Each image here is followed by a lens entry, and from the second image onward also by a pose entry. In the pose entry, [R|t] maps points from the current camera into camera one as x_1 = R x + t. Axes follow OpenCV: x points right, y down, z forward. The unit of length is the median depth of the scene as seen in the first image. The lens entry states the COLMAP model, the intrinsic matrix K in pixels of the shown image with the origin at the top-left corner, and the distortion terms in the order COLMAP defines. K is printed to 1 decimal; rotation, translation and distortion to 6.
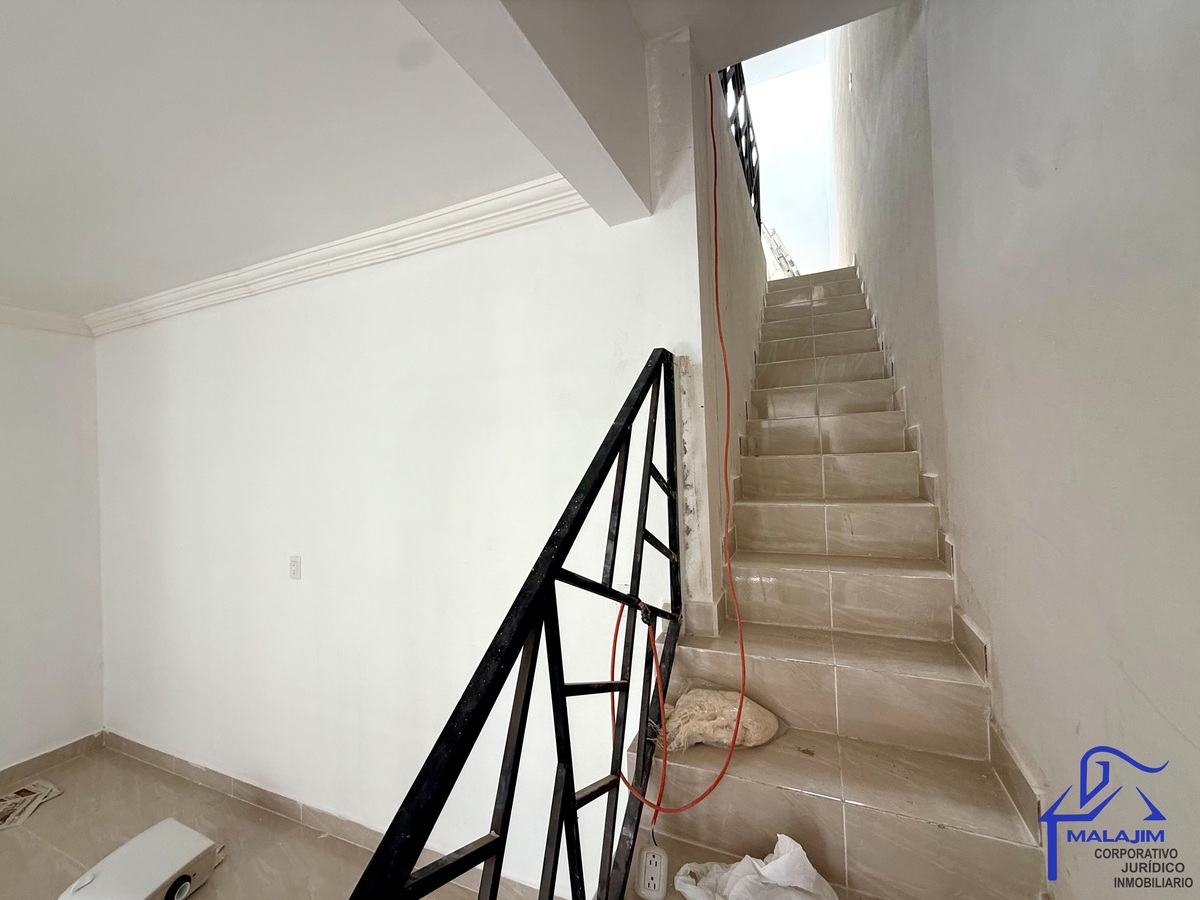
lens RADIAL K [[481.2, 0, 597.8], [0, 481.2, 453.4], [0, 0, 1]] dist [0.001027, -0.000194]
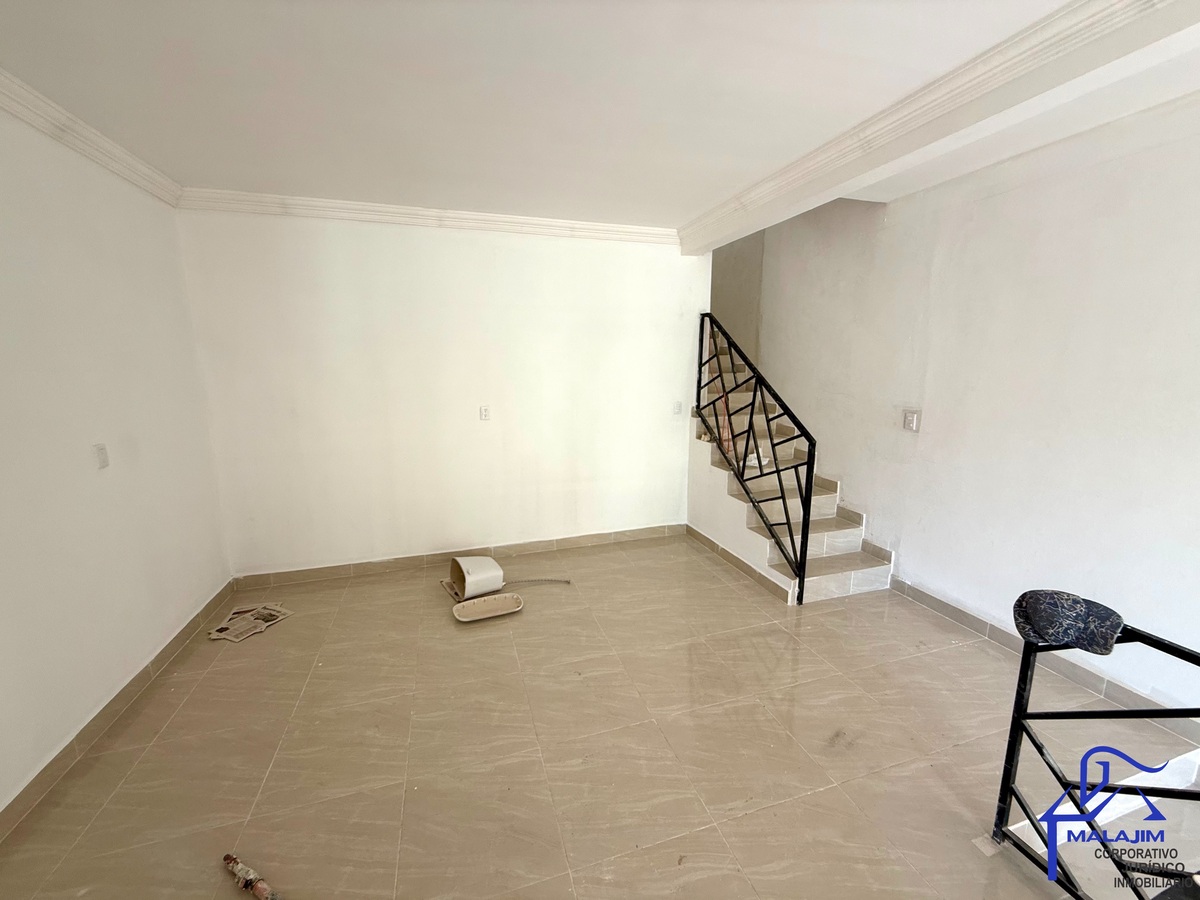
lens RADIAL K [[481.2, 0, 597.8], [0, 481.2, 453.4], [0, 0, 1]] dist [0.001027, -0.000194]
pose [[0.754251, -0.095278, 0.649636, -1.360877], [-0.030756, 0.983202, 0.179909, 0.061330], [-0.655865, -0.155677, 0.738651, -0.467345]]
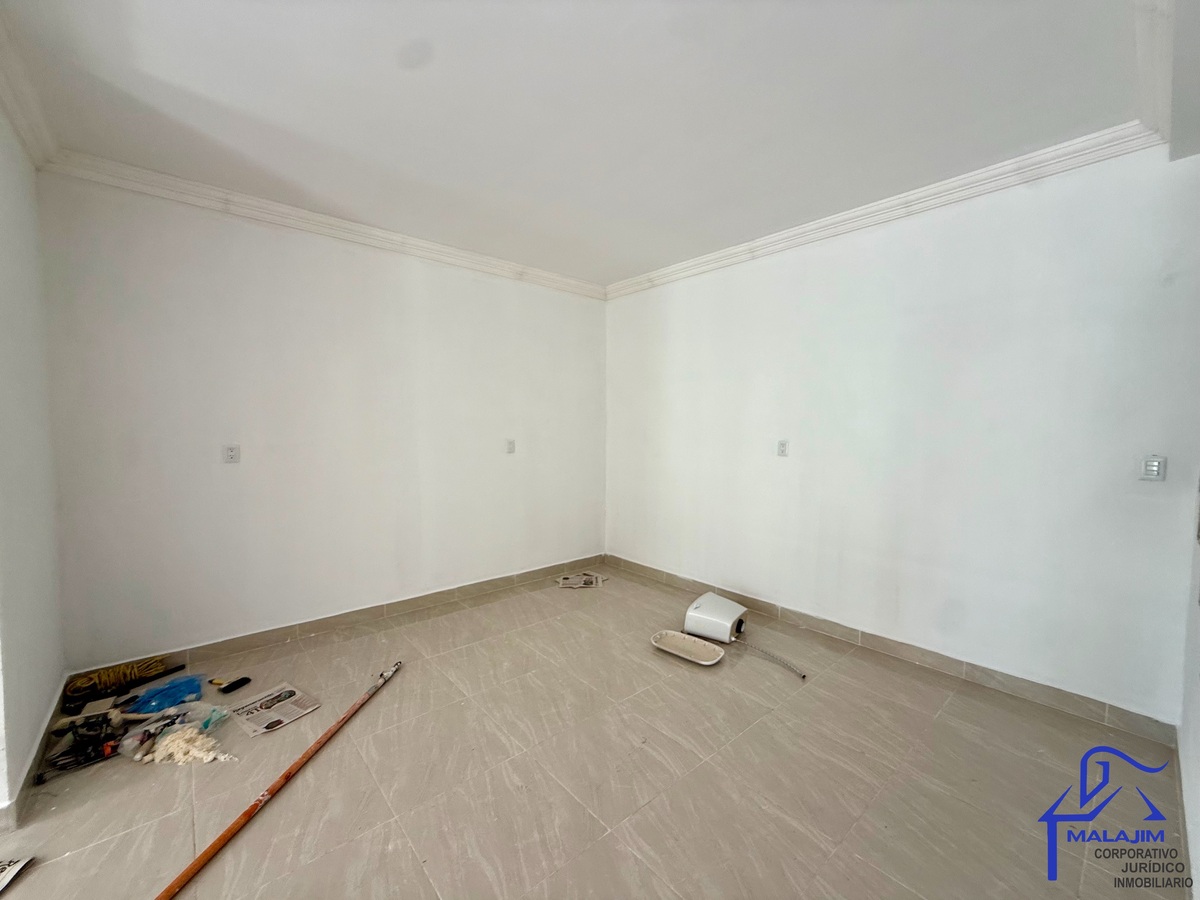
lens RADIAL K [[481.2, 0, 597.8], [0, 481.2, 453.4], [0, 0, 1]] dist [0.001027, -0.000194]
pose [[0.902641, 0.063666, -0.425660, -0.492923], [-0.028510, 0.995671, 0.088466, 0.133256], [0.429450, -0.067717, 0.900548, -0.521805]]
